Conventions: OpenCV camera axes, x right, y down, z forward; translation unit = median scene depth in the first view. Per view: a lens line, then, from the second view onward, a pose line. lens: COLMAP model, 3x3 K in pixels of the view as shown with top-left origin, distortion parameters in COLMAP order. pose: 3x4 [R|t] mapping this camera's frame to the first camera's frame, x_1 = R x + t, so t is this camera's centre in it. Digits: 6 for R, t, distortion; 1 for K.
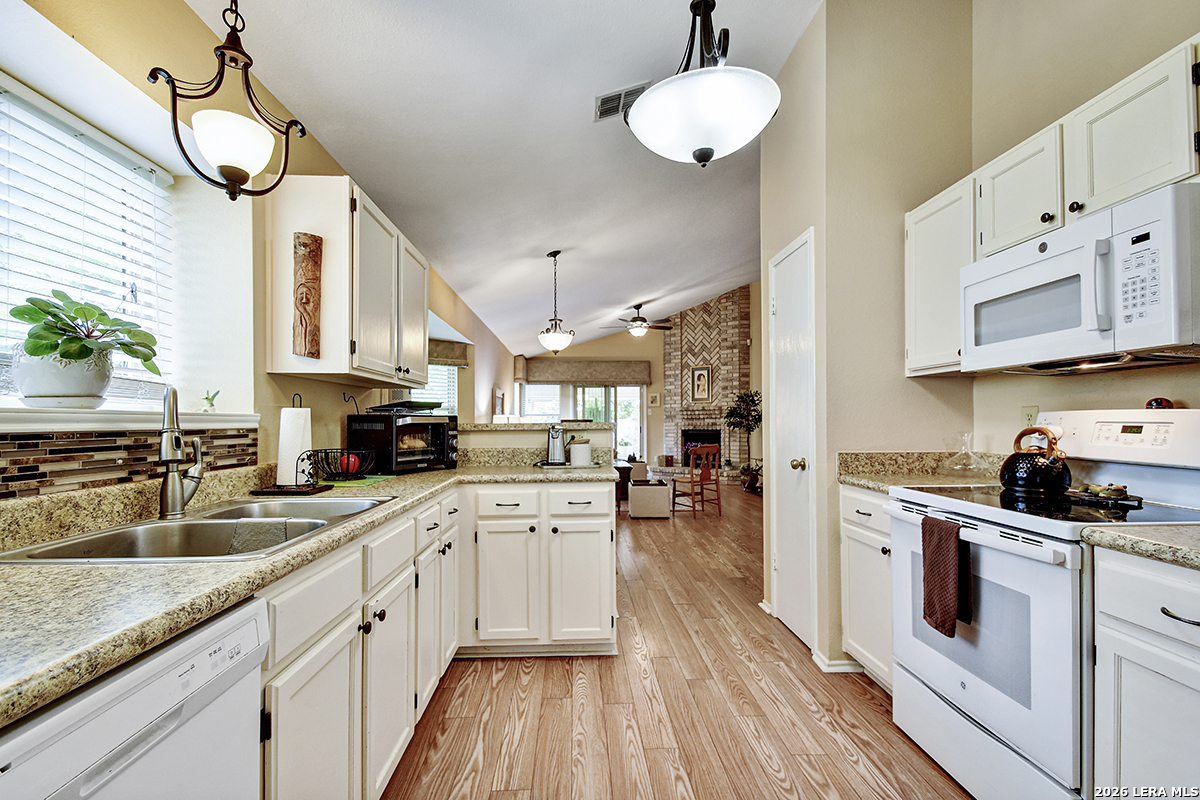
lens RADIAL K [[546.5, 0, 594.0], [0, 546.5, 417.3], [0, 0, 1]] dist [0.023950, -0.015208]
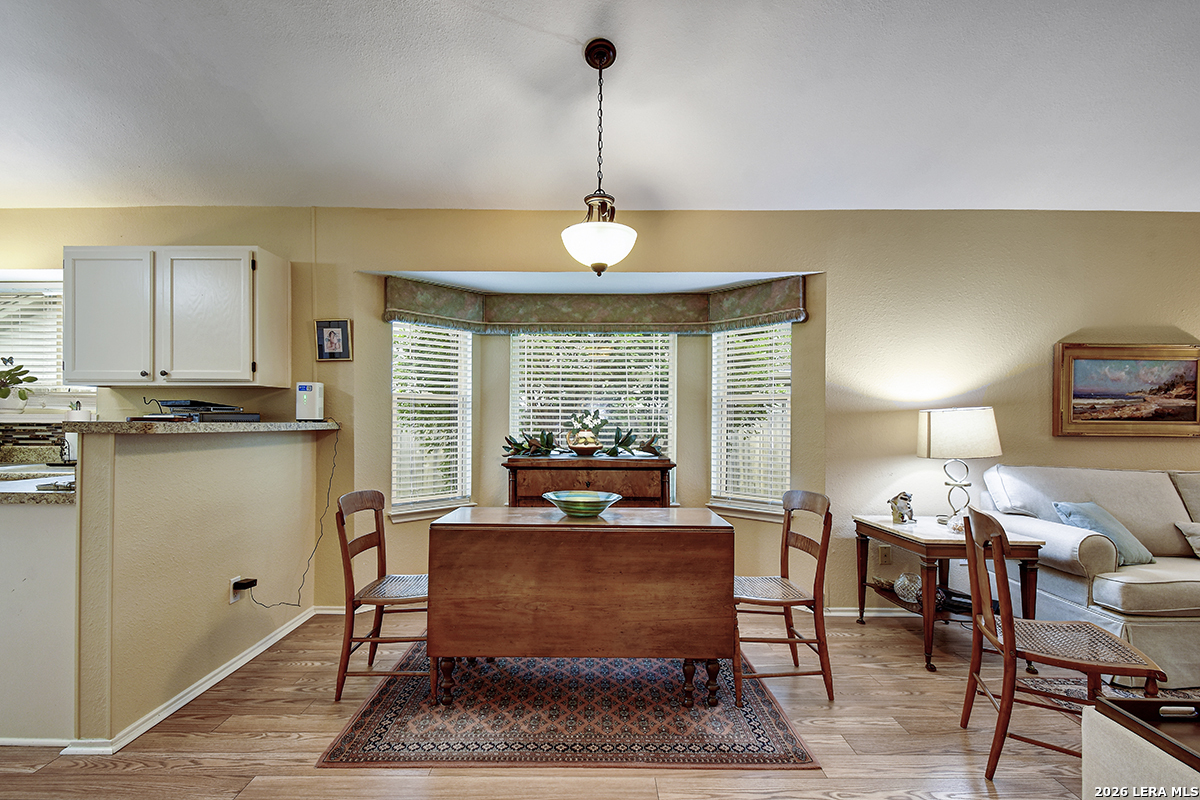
lens RADIAL K [[546.5, 0, 594.0], [0, 546.5, 417.3], [0, 0, 1]] dist [0.023950, -0.015208]
pose [[-0.033033, 0.000509, -0.999454, 0.807183], [0.003562, 0.999994, 0.000391, 0.005435], [0.999448, -0.003547, -0.033035, 2.099689]]
